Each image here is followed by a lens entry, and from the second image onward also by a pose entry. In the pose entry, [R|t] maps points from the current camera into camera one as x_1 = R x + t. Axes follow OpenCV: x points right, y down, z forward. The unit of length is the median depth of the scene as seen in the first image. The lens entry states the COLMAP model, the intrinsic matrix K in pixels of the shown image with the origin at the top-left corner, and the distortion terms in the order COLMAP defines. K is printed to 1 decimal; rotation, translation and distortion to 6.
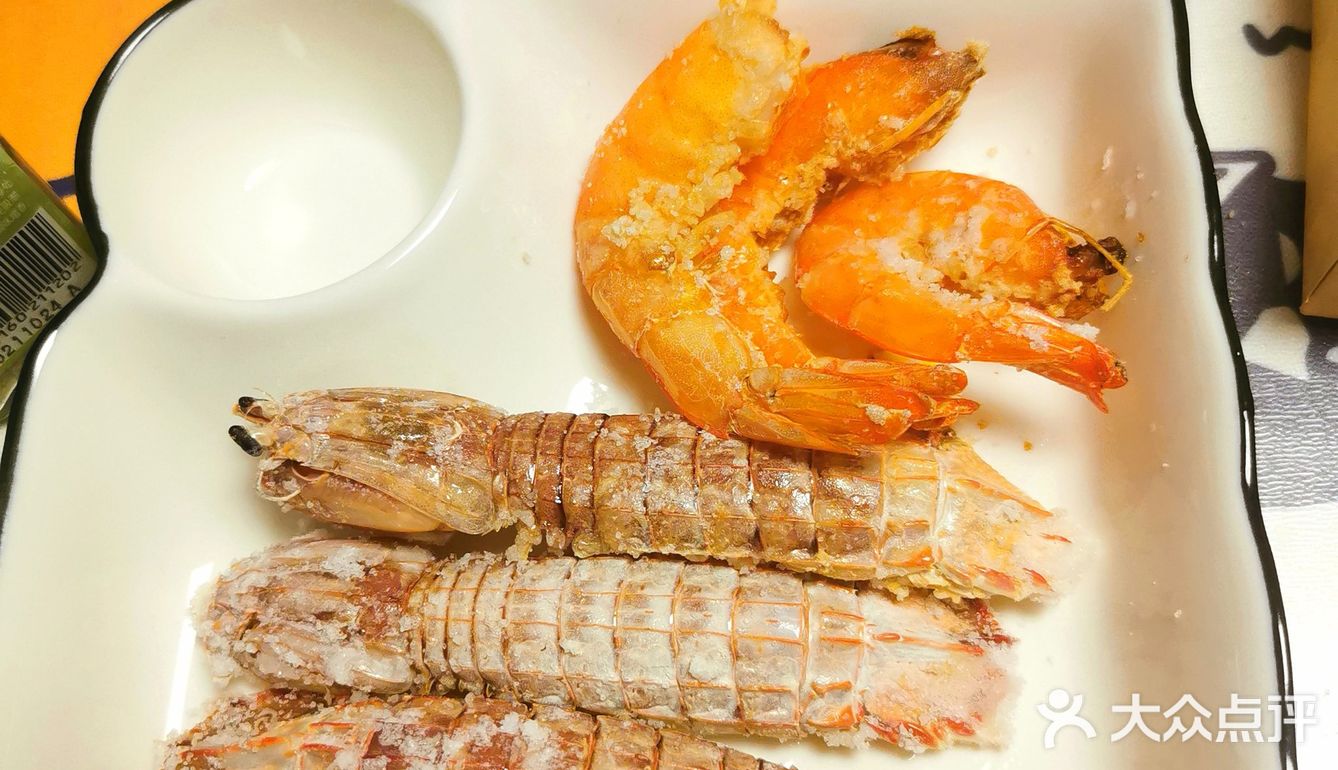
lens RADIAL K [[1229.4, 0, 669.0], [0, 1229.4, 385.0], [0, 0, 1]] dist [0.002415, -0.015099]
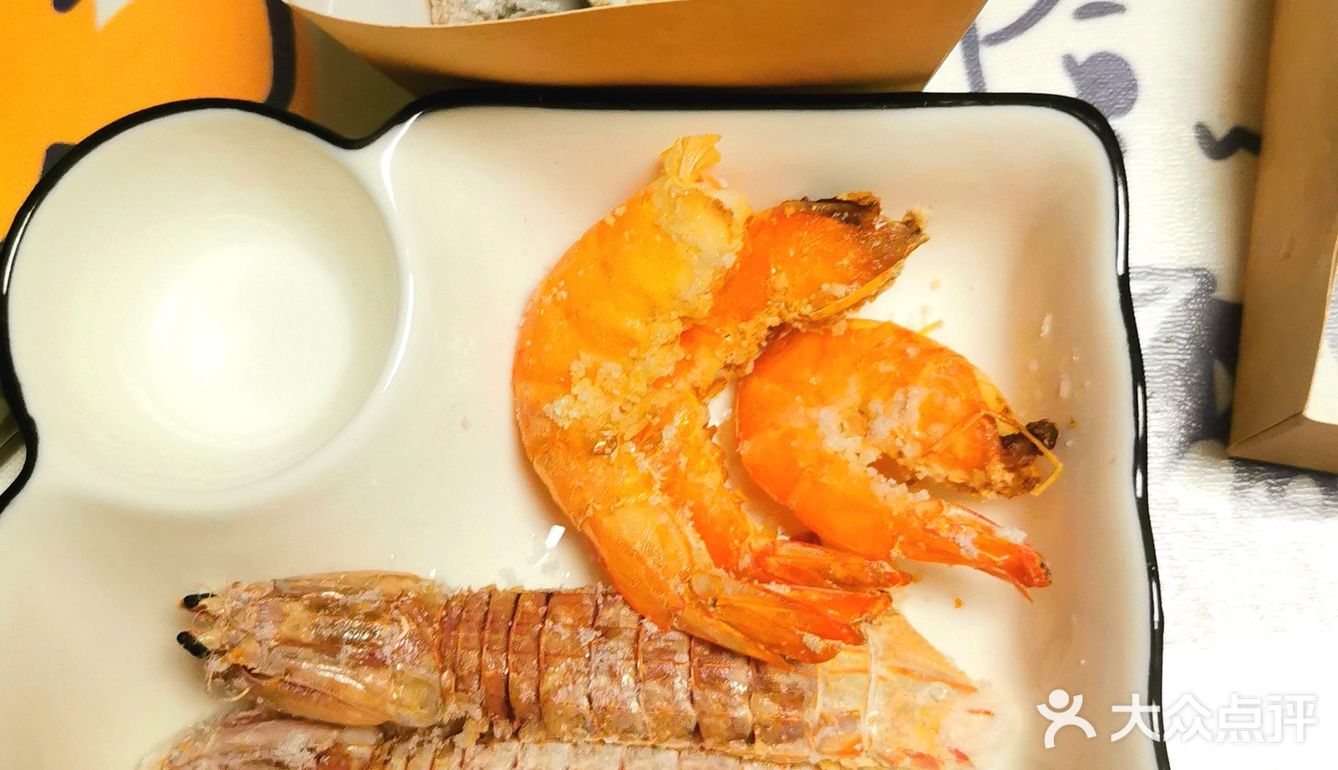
lens RADIAL K [[1382.1, 0, 669.0], [0, 1382.1, 385.0], [0, 0, 1]] dist [0.001704, -0.006762]
pose [[0.998142, -0.001723, 0.060901, -0.022185], [-0.006381, 0.991147, 0.132612, -0.307156], [-0.060590, -0.132755, 0.989295, -0.116530]]
